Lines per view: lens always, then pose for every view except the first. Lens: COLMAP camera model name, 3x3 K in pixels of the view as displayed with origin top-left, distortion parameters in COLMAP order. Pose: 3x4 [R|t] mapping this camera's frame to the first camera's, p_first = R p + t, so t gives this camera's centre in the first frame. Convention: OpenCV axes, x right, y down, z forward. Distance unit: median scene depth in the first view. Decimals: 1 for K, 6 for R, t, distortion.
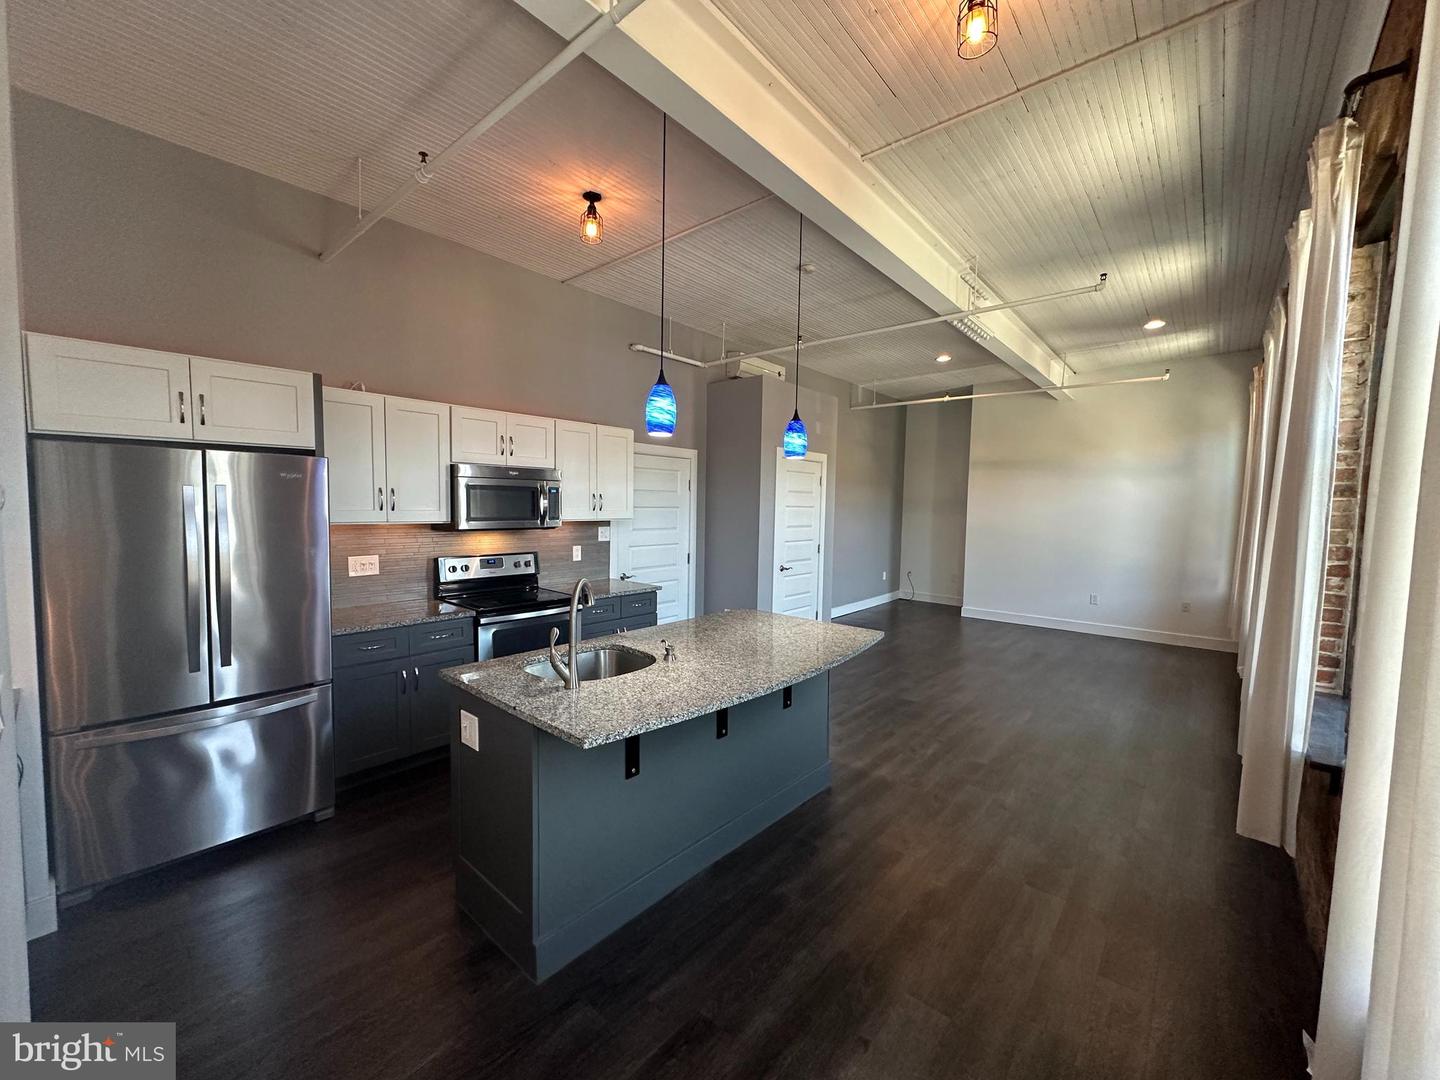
lens RADIAL K [[572.7, 0, 719.5], [0, 572.7, 538.7], [0, 0, 1]] dist [-0.002561, 0.000317]
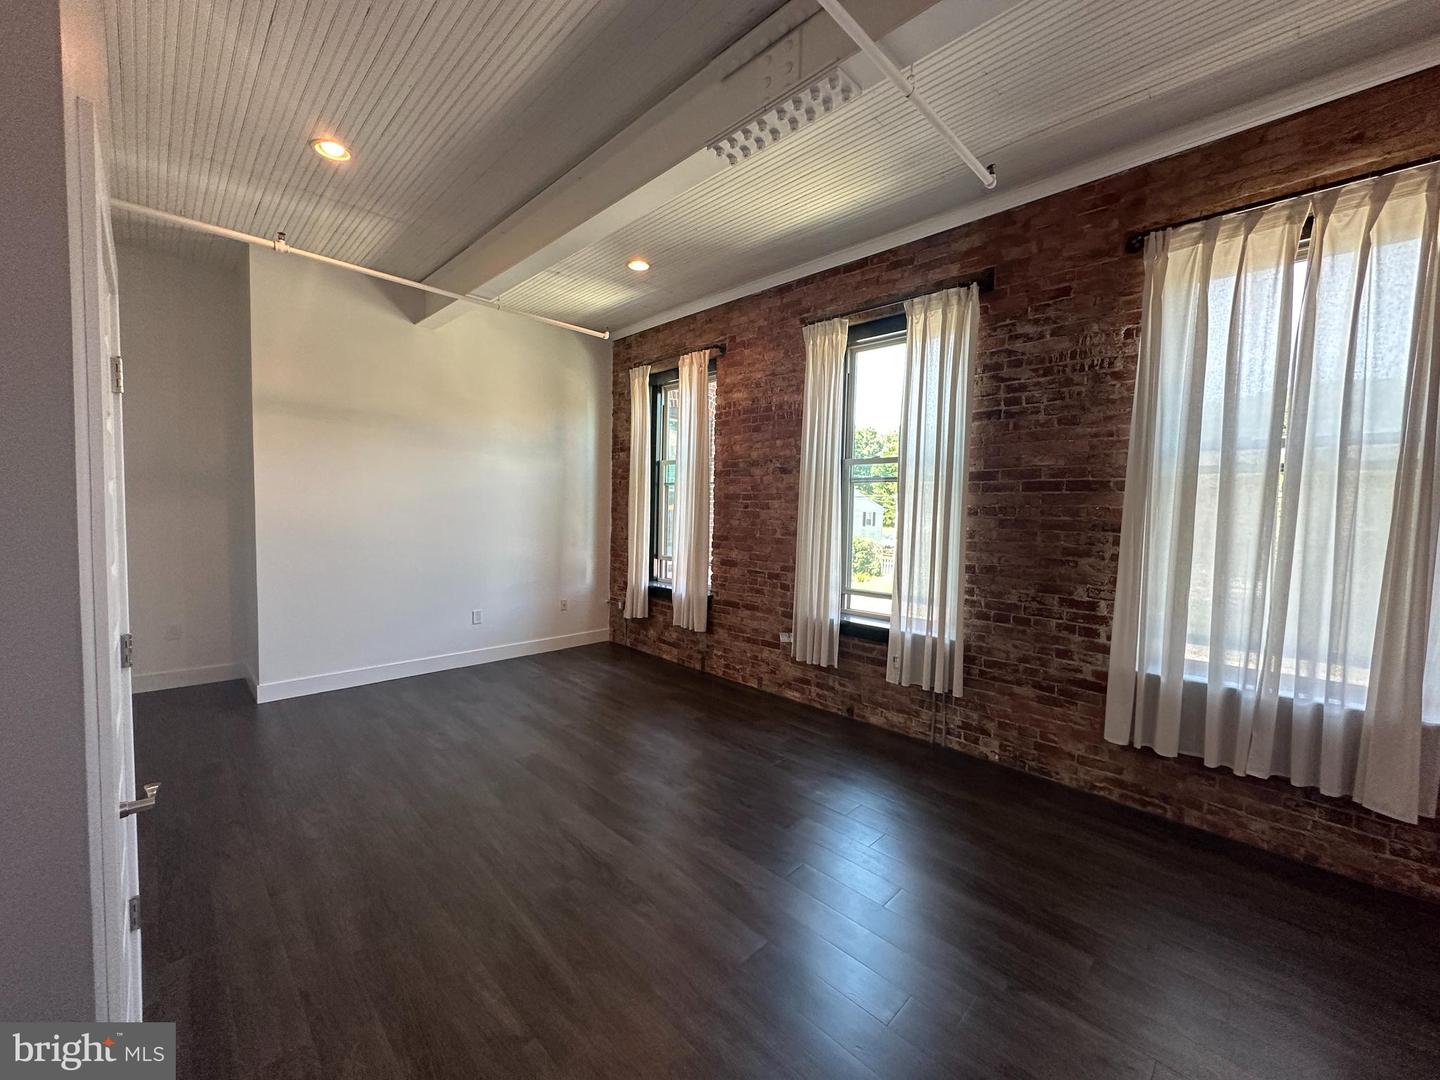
lens RADIAL K [[572.7, 0, 719.5], [0, 572.7, 538.7], [0, 0, 1]] dist [-0.002561, 0.000317]
pose [[0.068943, -0.072908, 0.994953, -0.065469], [0.040364, 0.996713, 0.070240, -0.048030], [-0.996804, 0.035318, 0.071659, 0.929924]]
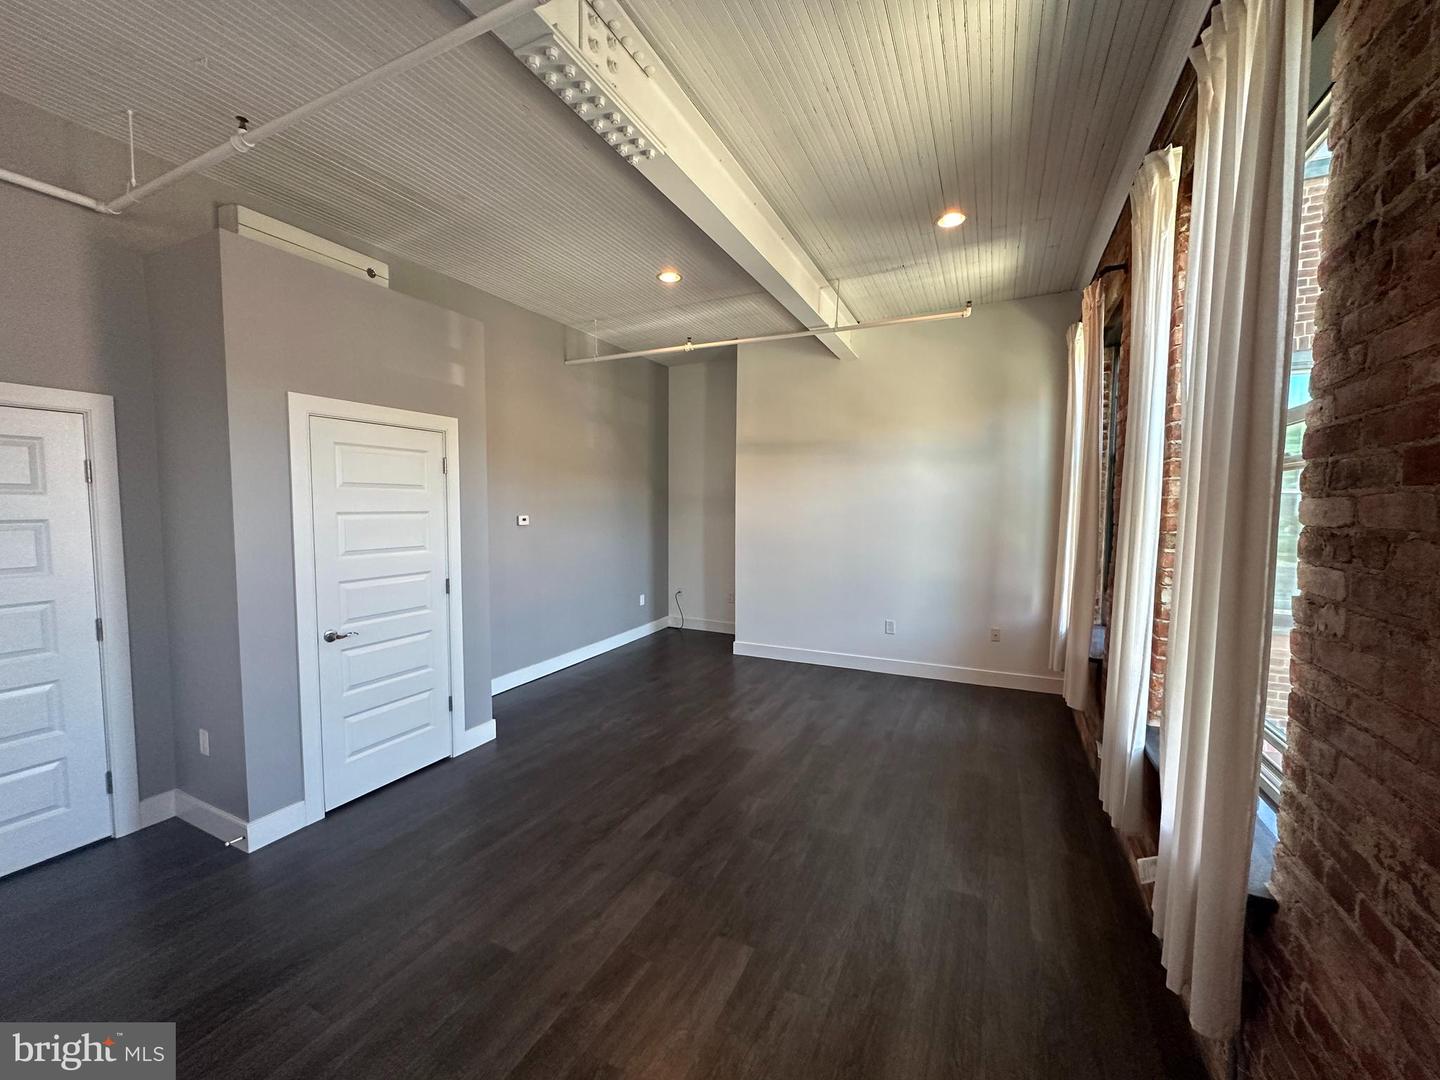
lens RADIAL K [[572.7, 0, 719.5], [0, 572.7, 538.7], [0, 0, 1]] dist [-0.002561, 0.000317]
pose [[0.964391, -0.031171, 0.262637, 0.363917], [0.030153, 0.999514, 0.007909, -0.032275], [-0.262756, 0.000292, 0.964862, 0.495266]]
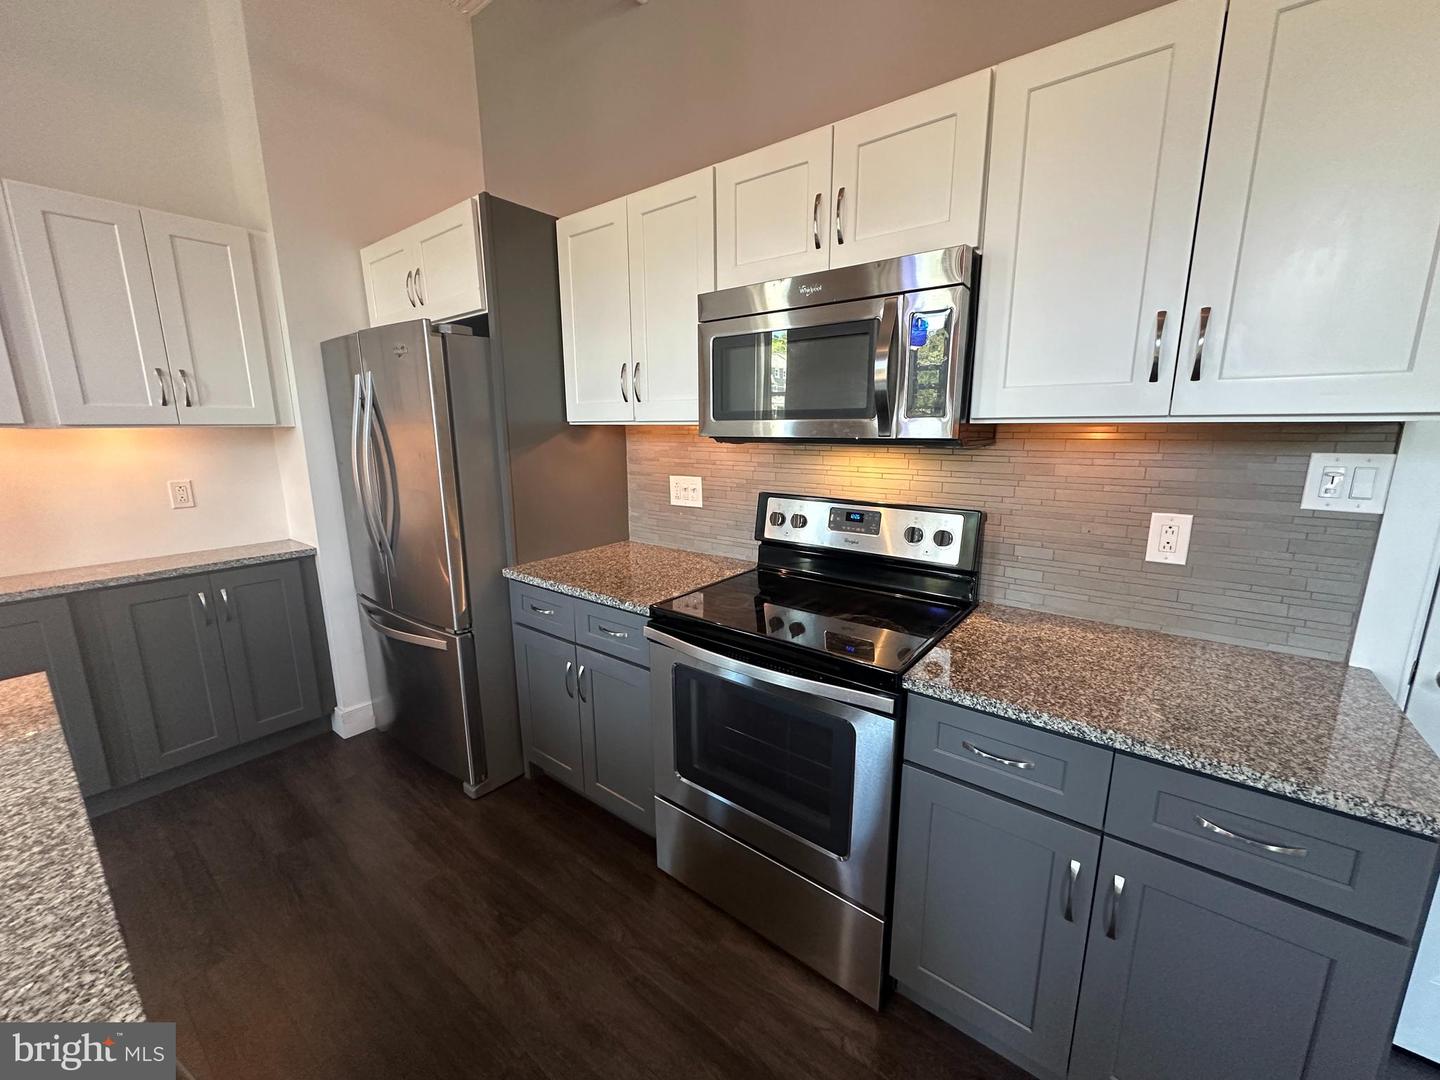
lens RADIAL K [[572.7, 0, 719.5], [0, 572.7, 538.7], [0, 0, 1]] dist [-0.002561, 0.000317]
pose [[0.055314, 0.180131, -0.982086, 0.028388], [-0.057153, 0.982550, 0.176998, -0.013053], [0.996832, 0.046338, 0.064644, 0.720156]]
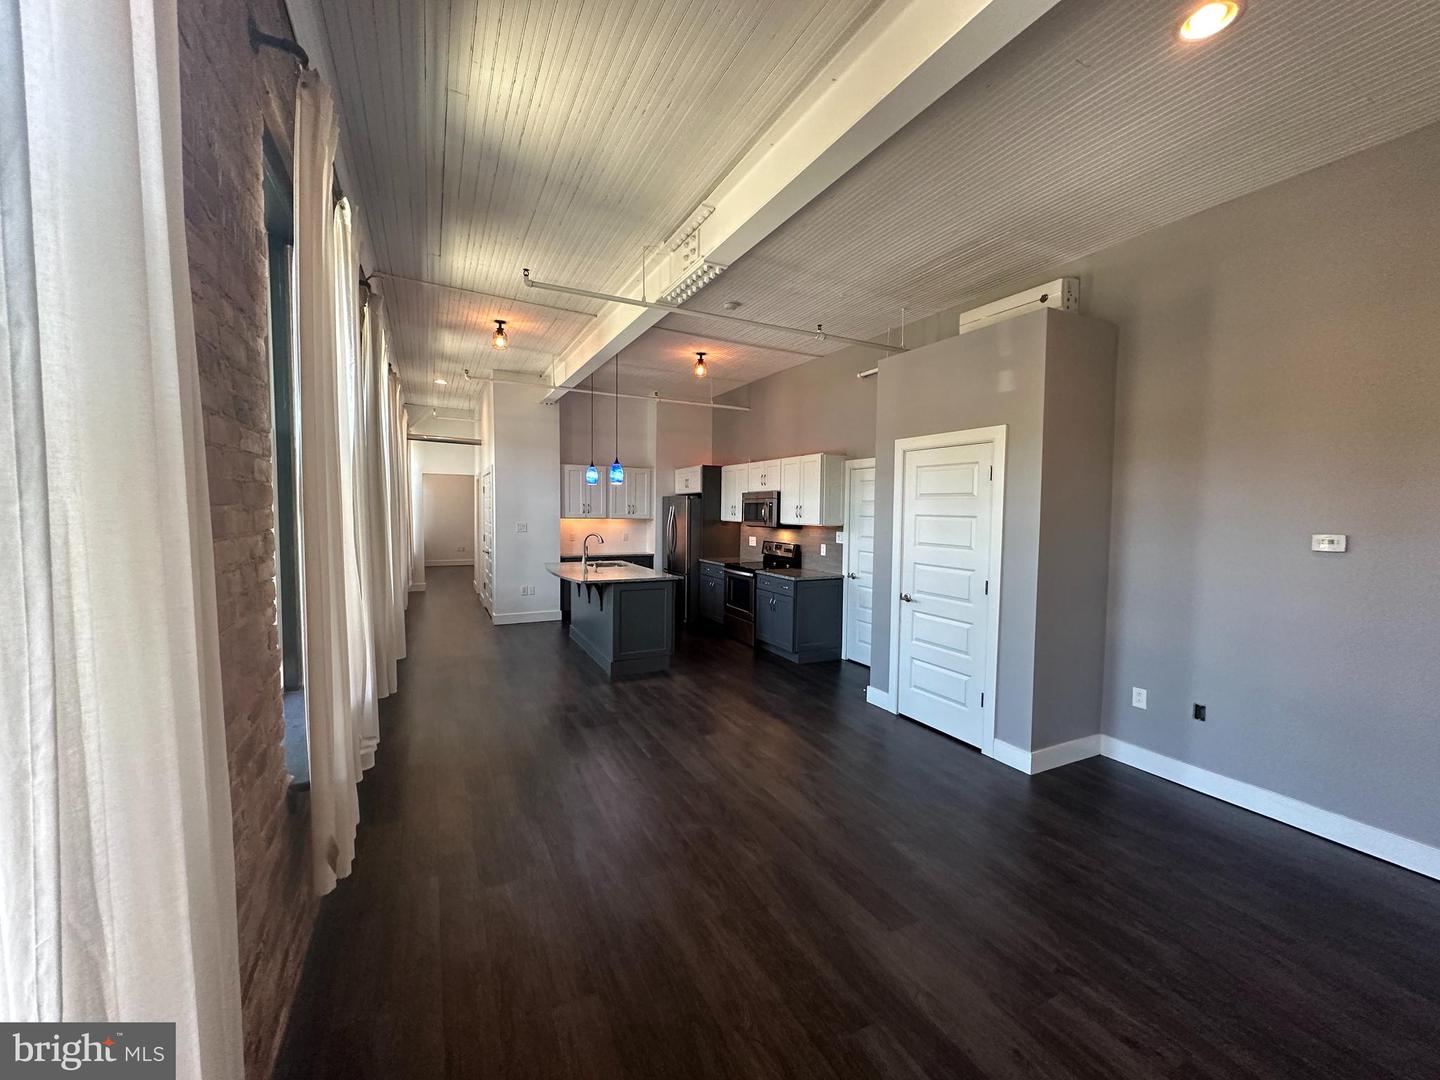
lens RADIAL K [[572.7, 0, 719.5], [0, 572.7, 538.7], [0, 0, 1]] dist [-0.002561, 0.000317]
pose [[-0.377364, 0.025558, -0.925712, 1.050016], [-0.076968, 0.995295, 0.058854, -0.059041], [0.922861, 0.093459, -0.373621, 1.227722]]
